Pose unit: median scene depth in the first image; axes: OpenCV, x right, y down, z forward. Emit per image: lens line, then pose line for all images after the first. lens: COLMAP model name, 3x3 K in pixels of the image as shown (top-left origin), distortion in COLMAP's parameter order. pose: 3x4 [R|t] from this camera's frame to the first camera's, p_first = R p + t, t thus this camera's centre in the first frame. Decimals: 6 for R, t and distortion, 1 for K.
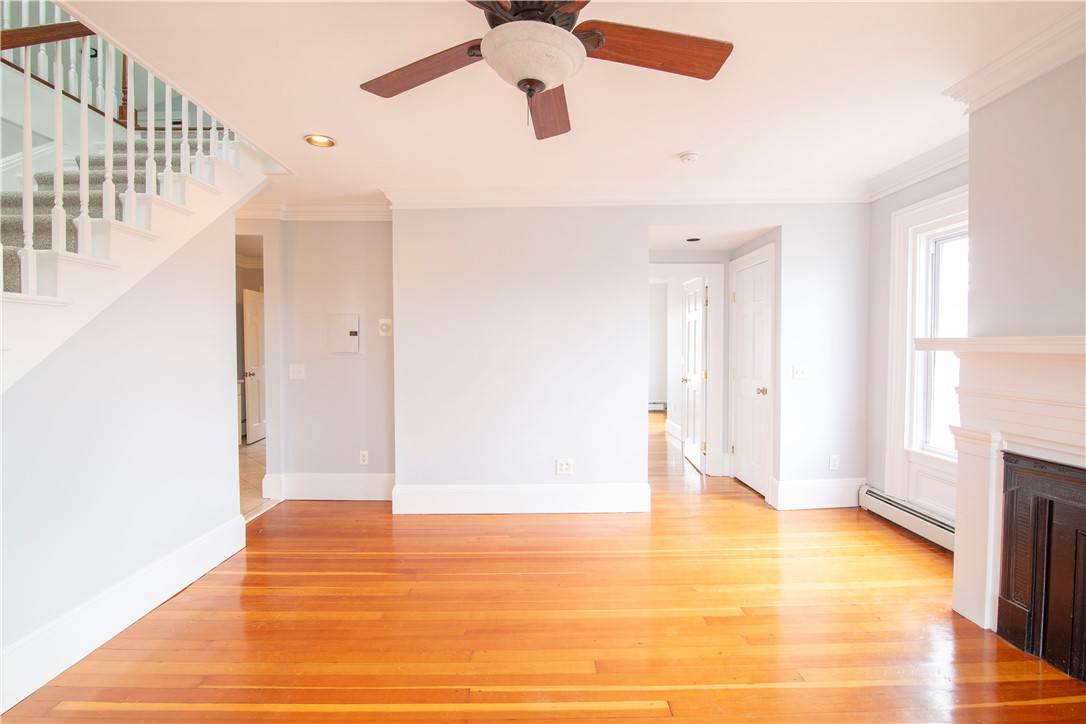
lens RADIAL K [[499.2, 0, 533.6], [0, 499.2, 359.2], [0, 0, 1]] dist [-0.021930, 0.002783]
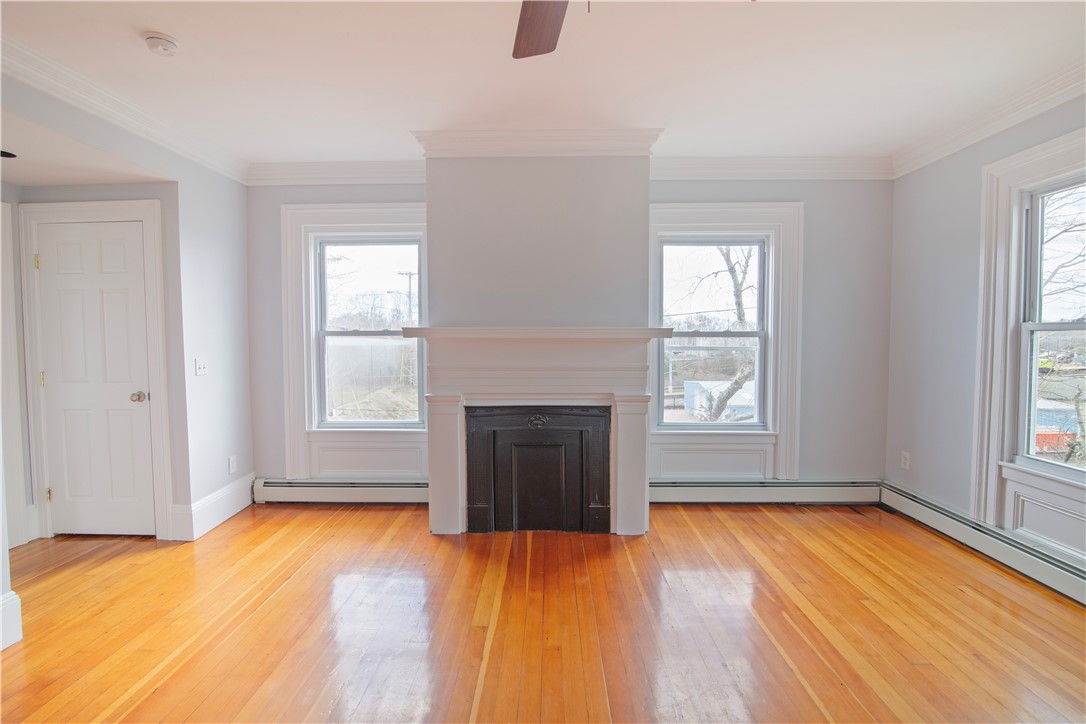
lens RADIAL K [[499.2, 0, 545.0], [0, 499.2, 357.2], [0, 0, 1]] dist [-0.021930, 0.002783]
pose [[0.012264, -0.043165, 0.998993, -0.313292], [0.032631, 0.998553, 0.042745, -0.007692], [-0.999392, 0.032074, 0.013655, 0.457914]]
